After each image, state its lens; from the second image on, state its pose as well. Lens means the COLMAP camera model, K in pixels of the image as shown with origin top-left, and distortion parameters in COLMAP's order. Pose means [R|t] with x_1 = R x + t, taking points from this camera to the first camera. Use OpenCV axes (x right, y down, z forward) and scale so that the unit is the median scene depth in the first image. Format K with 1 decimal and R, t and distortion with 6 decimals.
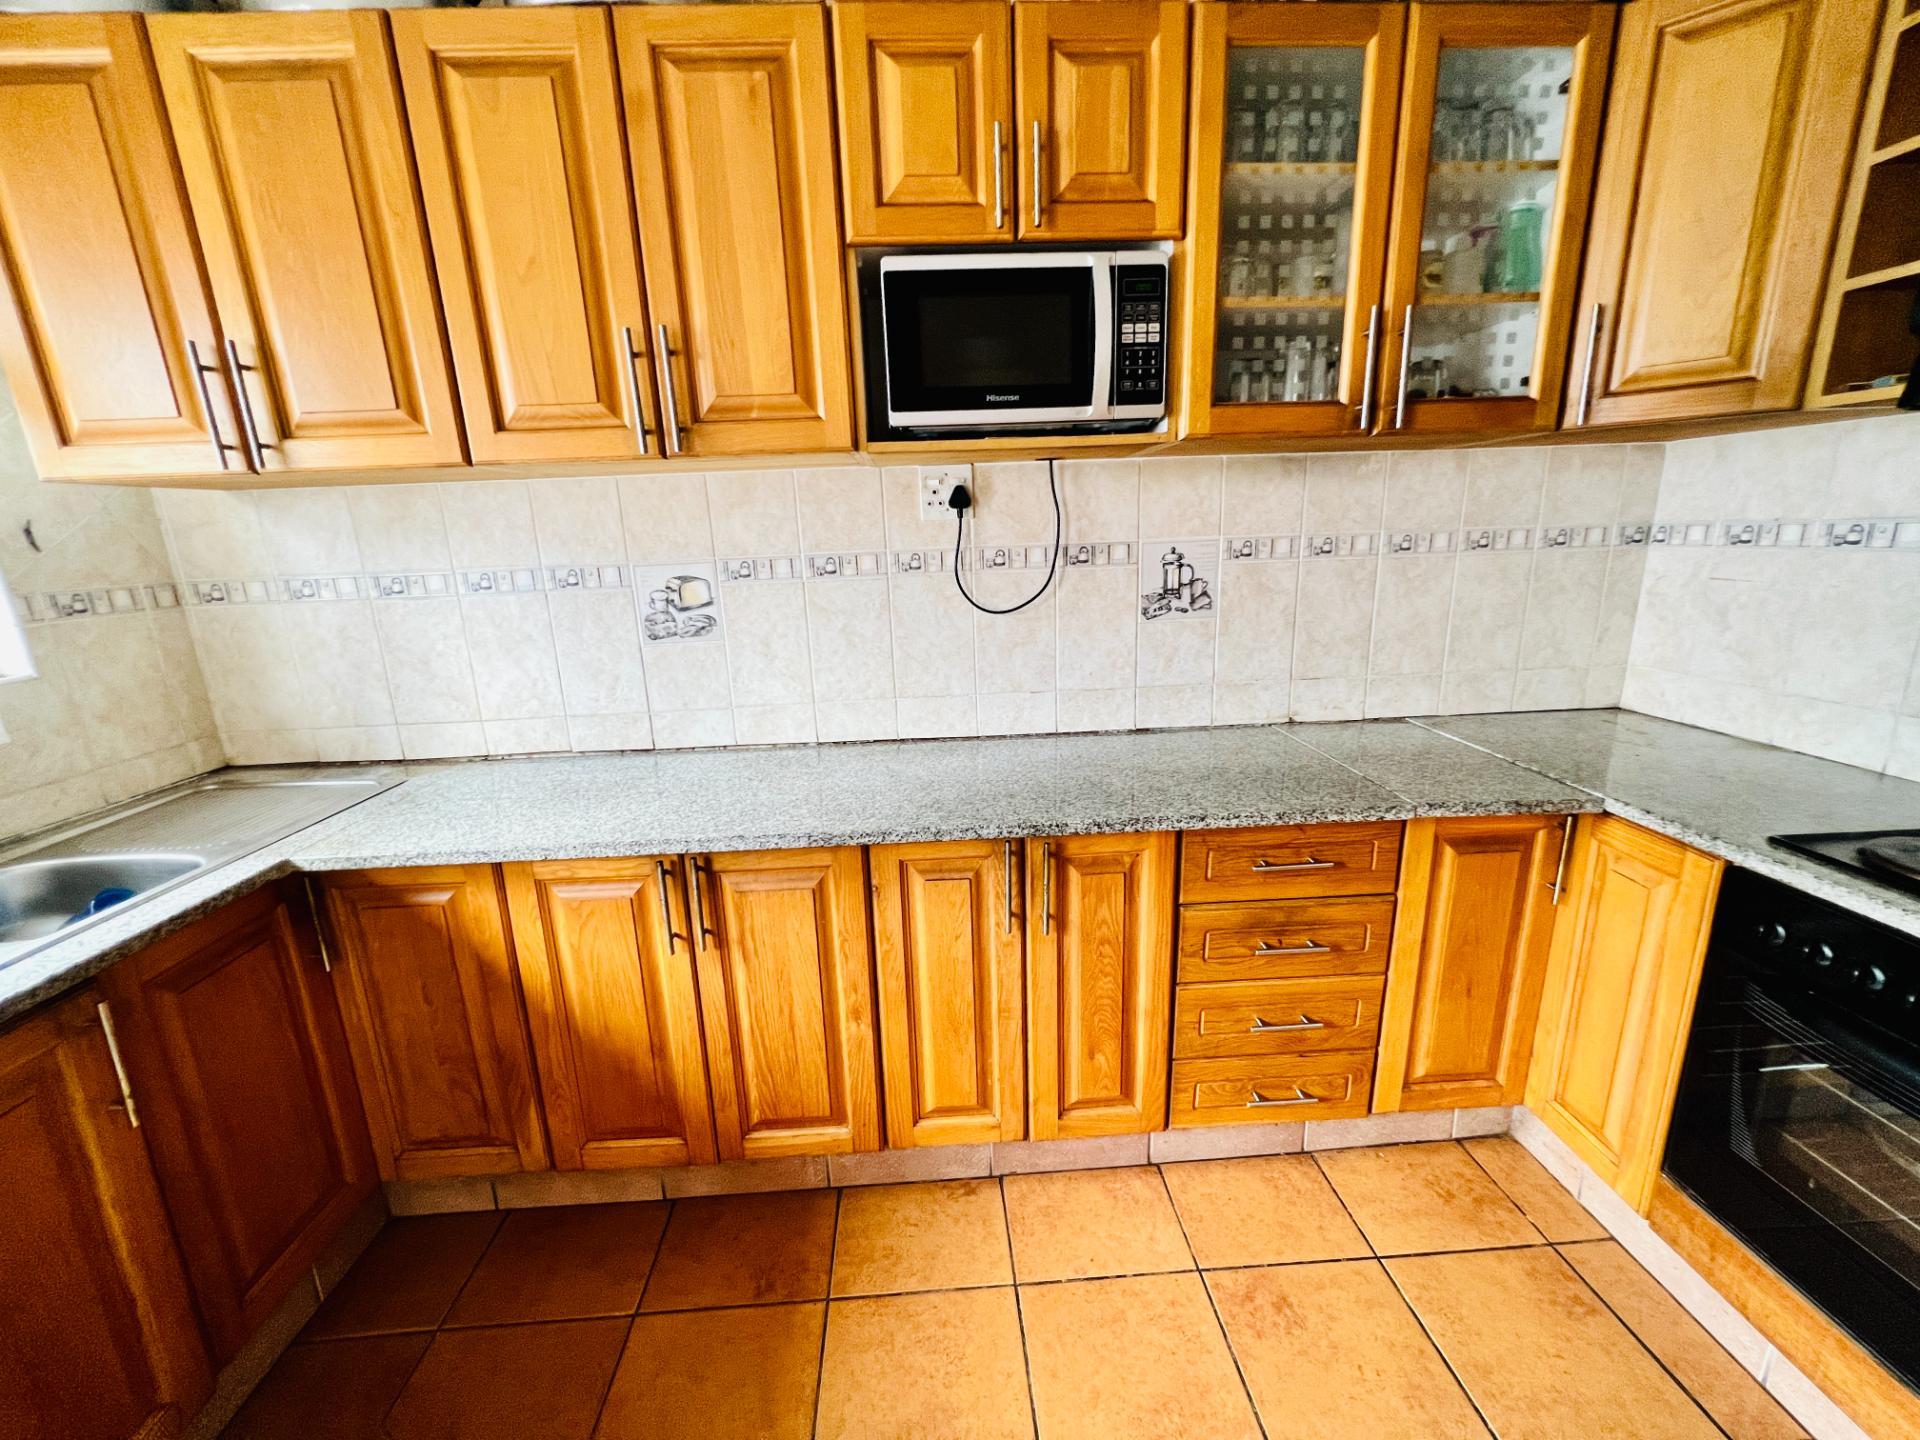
lens RADIAL K [[768.6, 0, 957.0], [0, 768.6, 717.0], [0, 0, 1]] dist [-0.003364, 0.001087]
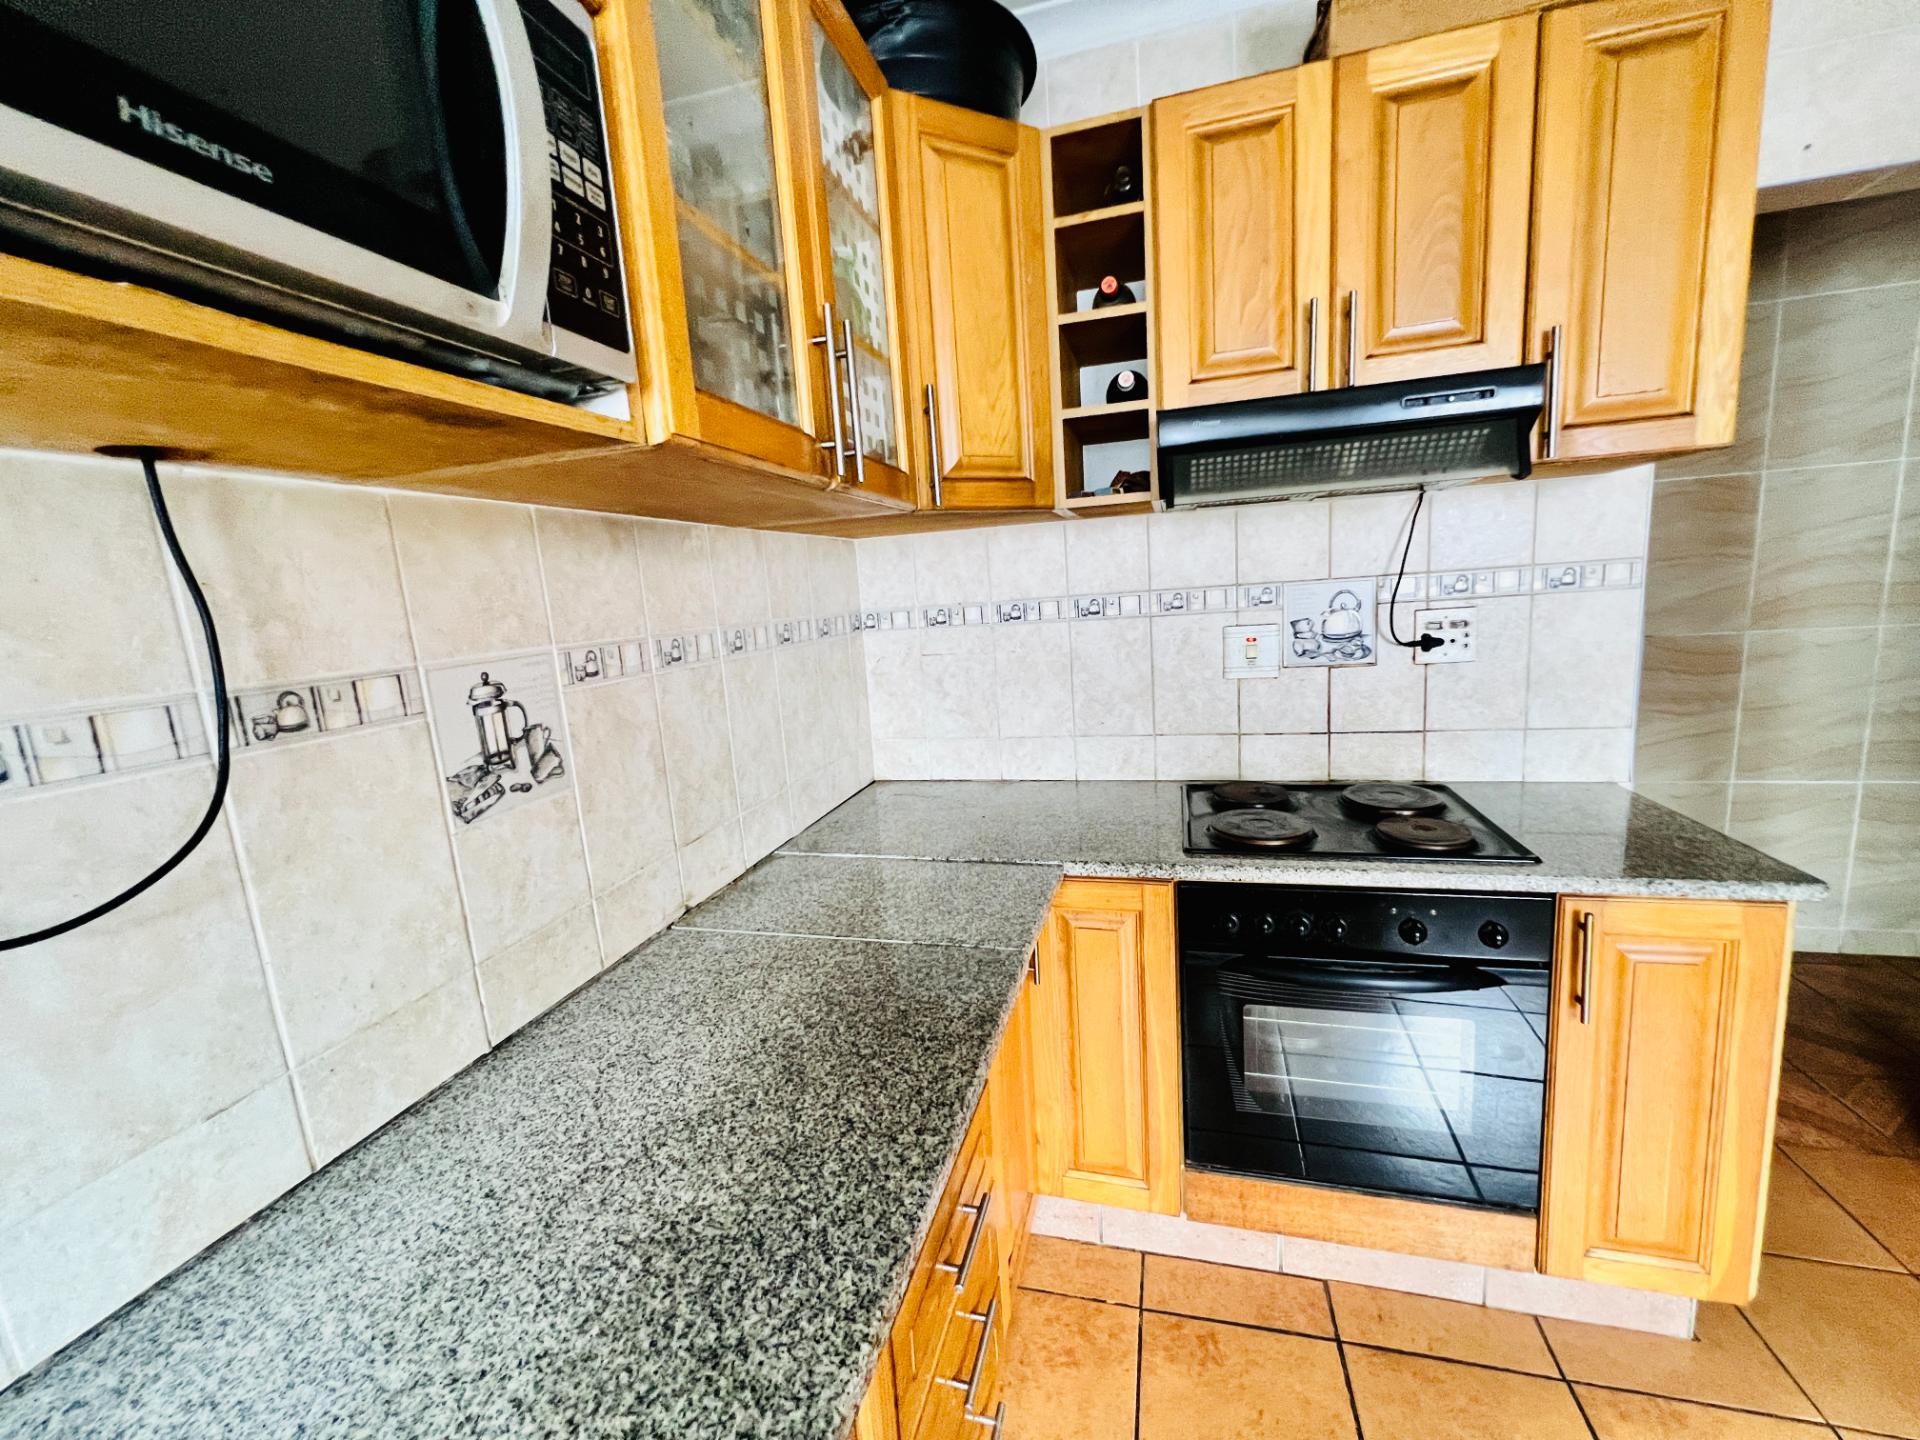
lens RADIAL K [[768.6, 0, 958.6], [0, 768.6, 717.8], [0, 0, 1]] dist [-0.003364, 0.001087]
pose [[0.319262, -0.145905, 0.936367, -0.099688], [0.281325, 0.958127, 0.053376, -0.138419], [-0.904947, 0.246383, 0.346940, 0.577556]]
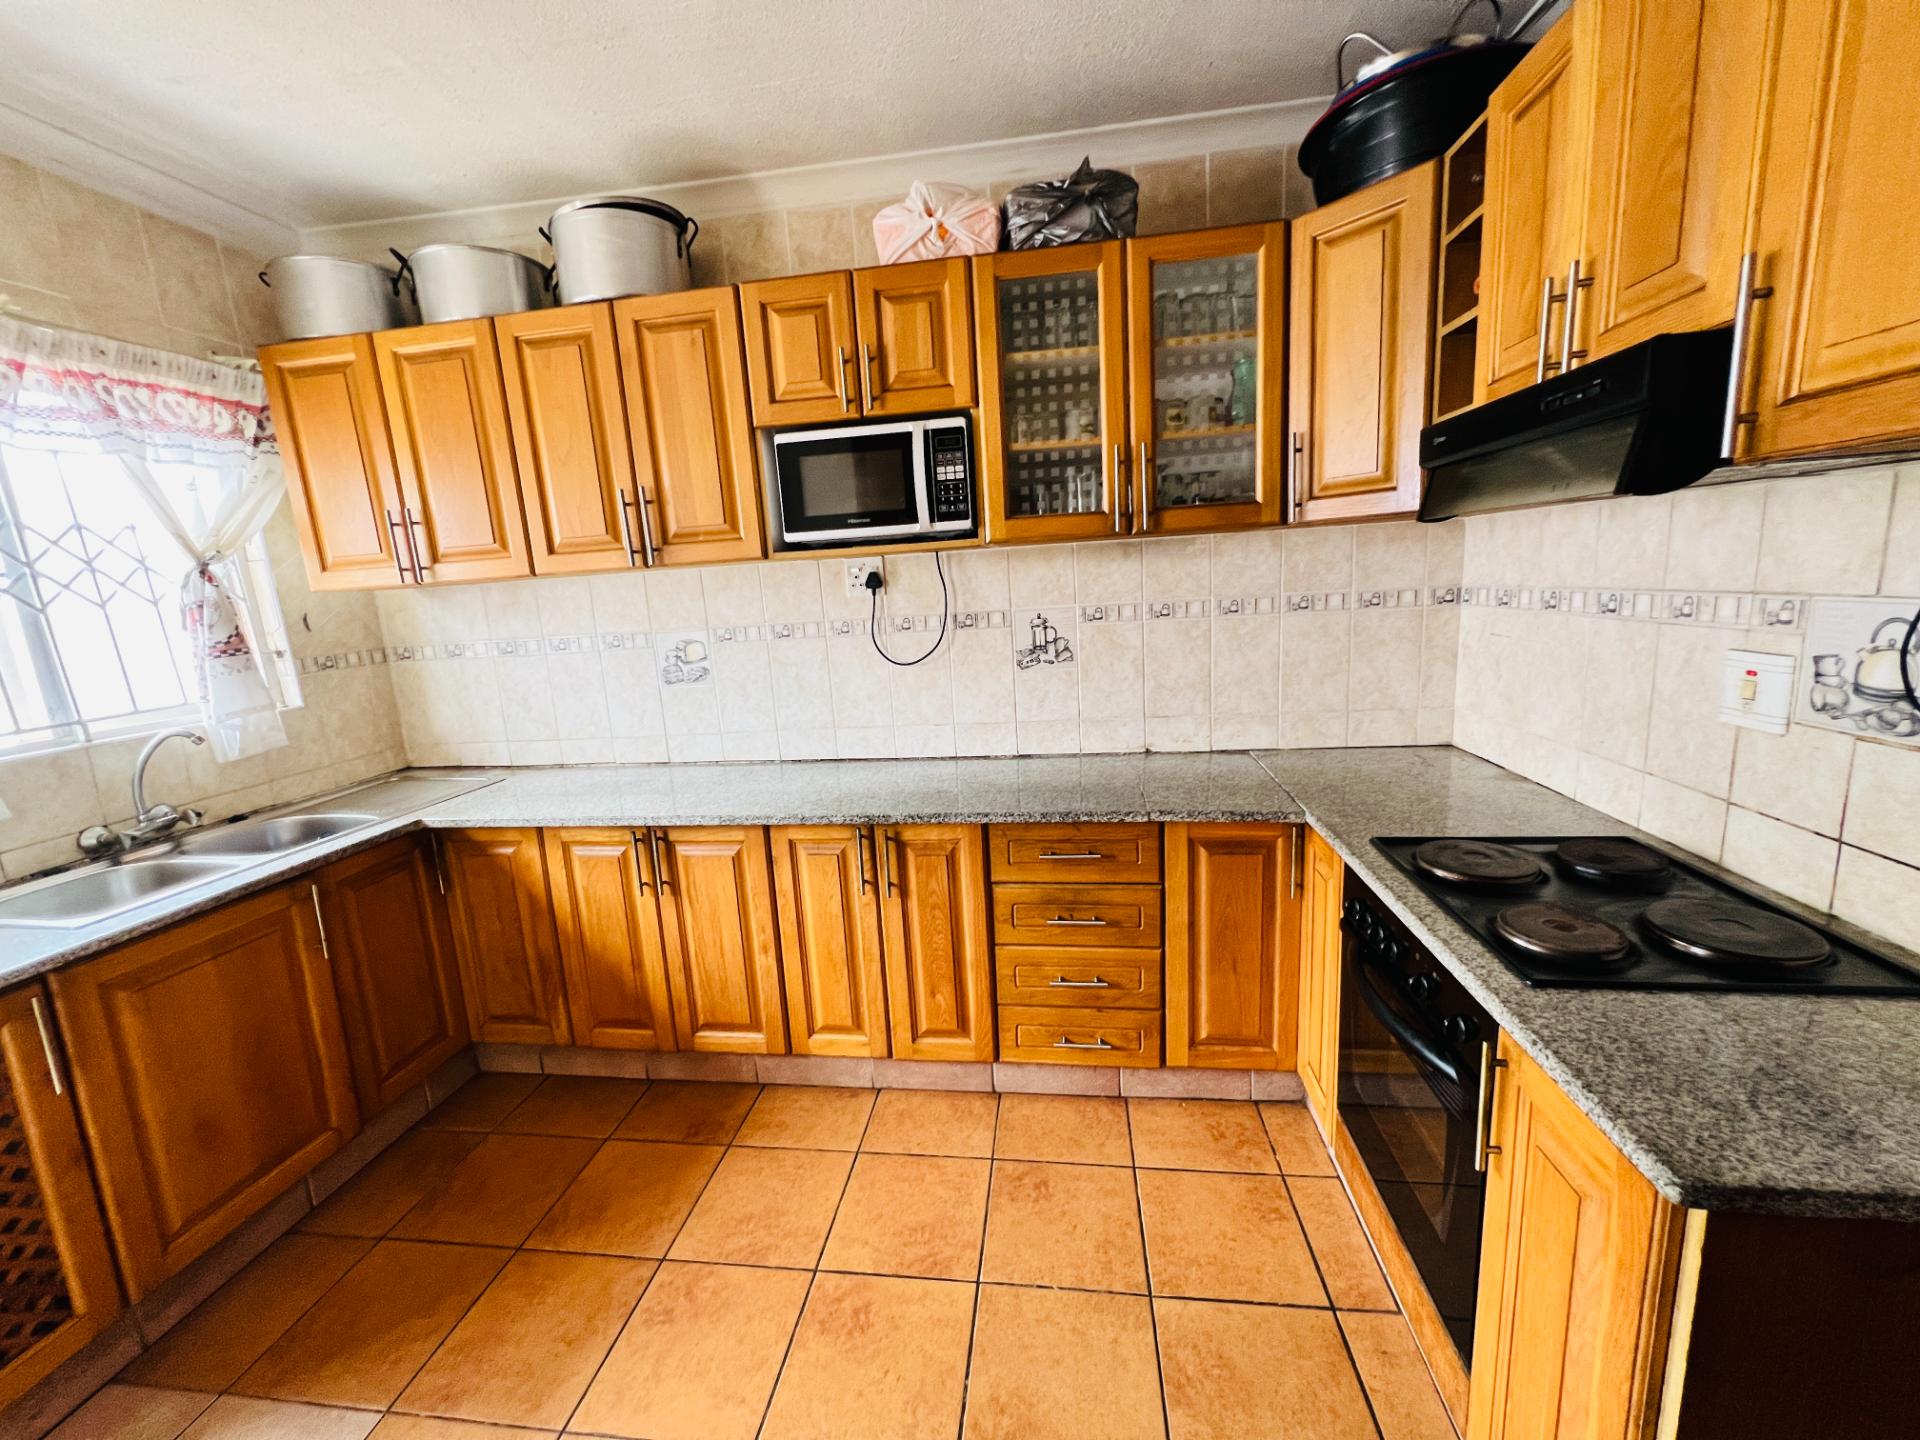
lens RADIAL K [[768.6, 0, 956.6], [0, 768.6, 717.0], [0, 0, 1]] dist [-0.003364, 0.001087]
pose [[0.981612, 0.010249, -0.190609, 0.413033], [-0.019878, 0.998617, -0.048677, 0.018304], [0.189847, 0.051571, 0.980458, -0.294222]]
